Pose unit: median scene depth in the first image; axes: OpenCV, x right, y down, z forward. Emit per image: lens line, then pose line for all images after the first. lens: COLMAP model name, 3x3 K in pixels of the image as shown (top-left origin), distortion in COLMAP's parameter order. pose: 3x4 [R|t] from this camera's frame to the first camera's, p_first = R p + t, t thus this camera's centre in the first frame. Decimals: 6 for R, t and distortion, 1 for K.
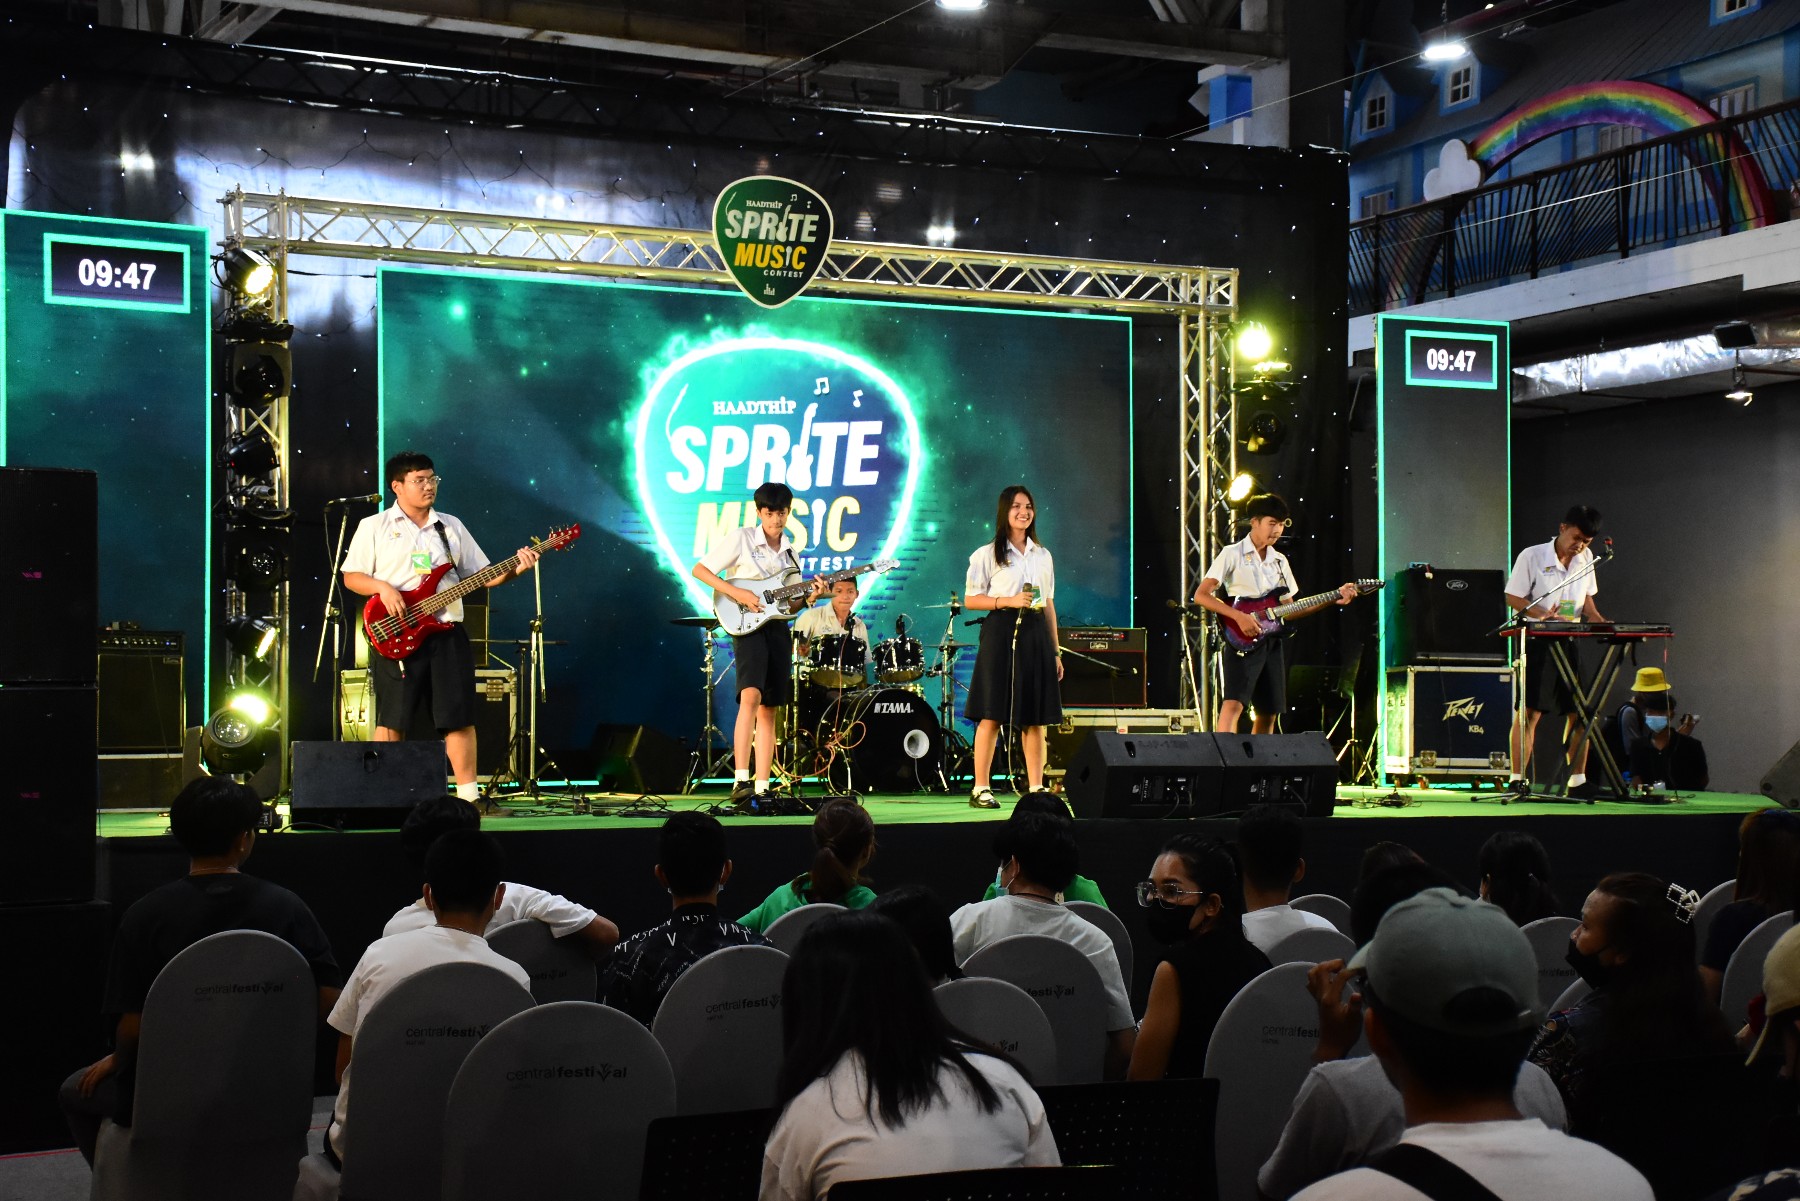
lens RADIAL K [[2927.8, 0, 900.0], [0, 2927.8, 600.5], [0, 0, 1]] dist [0.250800, 0.092379]
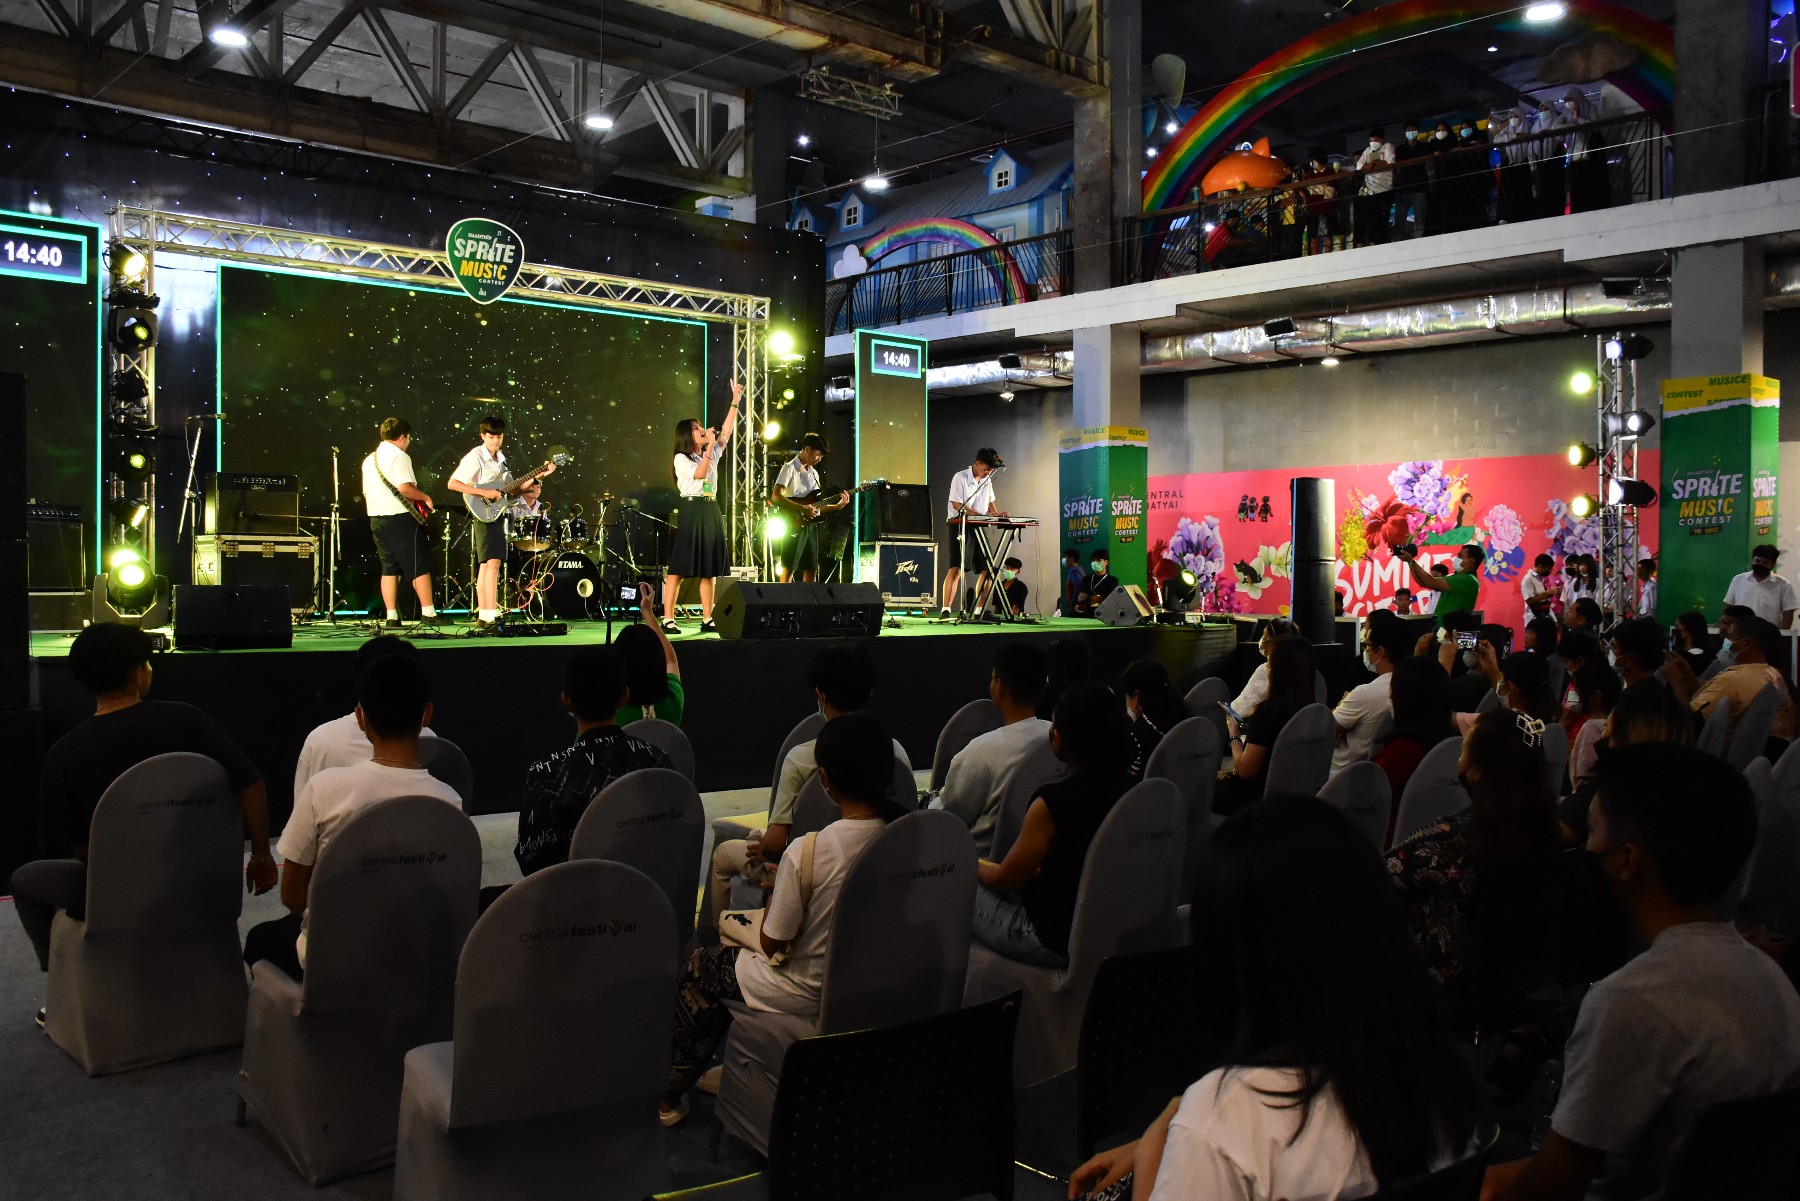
lens RADIAL K [[1522.9, 0, 900.0], [0, 1522.9, 600.5], [0, 0, 1]] dist [-0.100341, 0.074502]
pose [[0.961605, 0.001597, 0.274434, -0.049255], [-0.017948, 0.998208, 0.057079, 0.006235], [-0.273851, -0.059813, 0.959910, 0.170522]]
